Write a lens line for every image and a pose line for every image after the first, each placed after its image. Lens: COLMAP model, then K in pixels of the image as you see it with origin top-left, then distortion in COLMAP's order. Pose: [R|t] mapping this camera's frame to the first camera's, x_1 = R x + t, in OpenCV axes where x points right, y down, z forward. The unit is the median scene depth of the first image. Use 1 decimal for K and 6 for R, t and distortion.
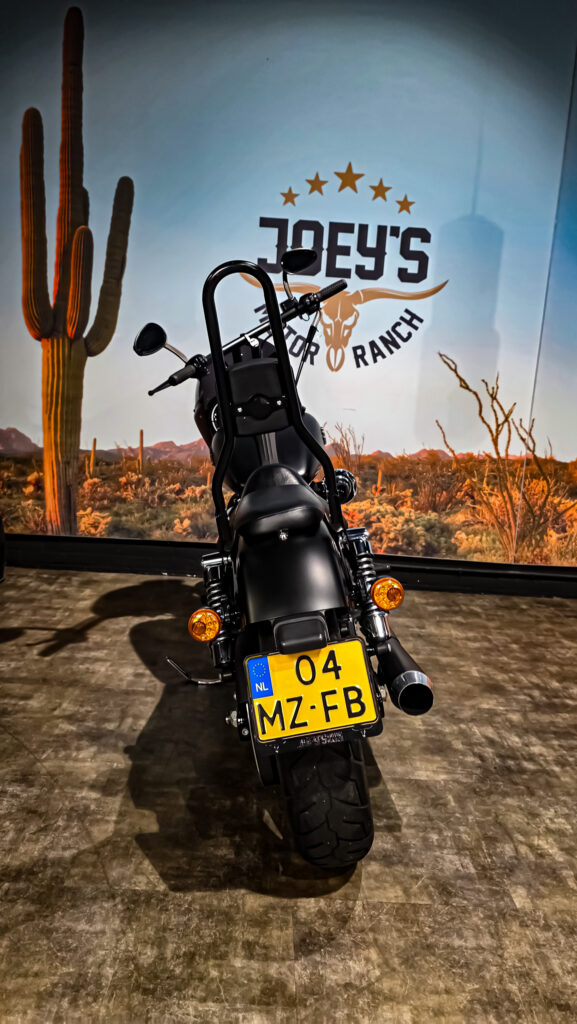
lens RADIAL K [[690.8, 0, 276.6], [0, 690.8, 508.6], [0, 0, 1]] dist [0.050325, -0.056788]
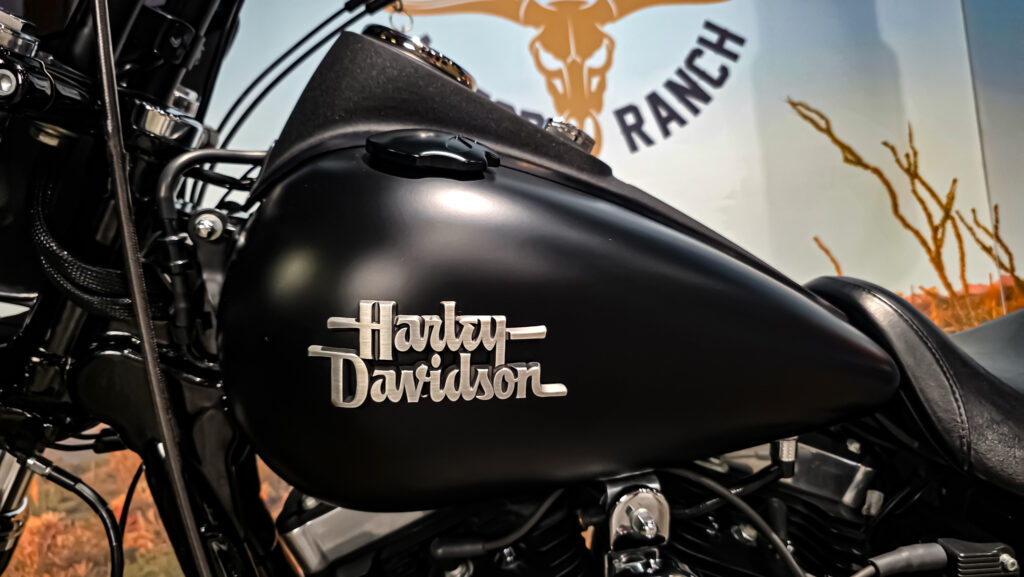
lens RADIAL K [[690.8, 0, 516.8], [0, 690.8, 302.4], [0, 0, 1]] dist [0.050325, -0.056788]
pose [[0.976642, -0.163915, 0.138934, -0.038516], [0.188554, 0.963842, -0.188298, -0.034435], [-0.103046, 0.210096, 0.972235, 0.571942]]
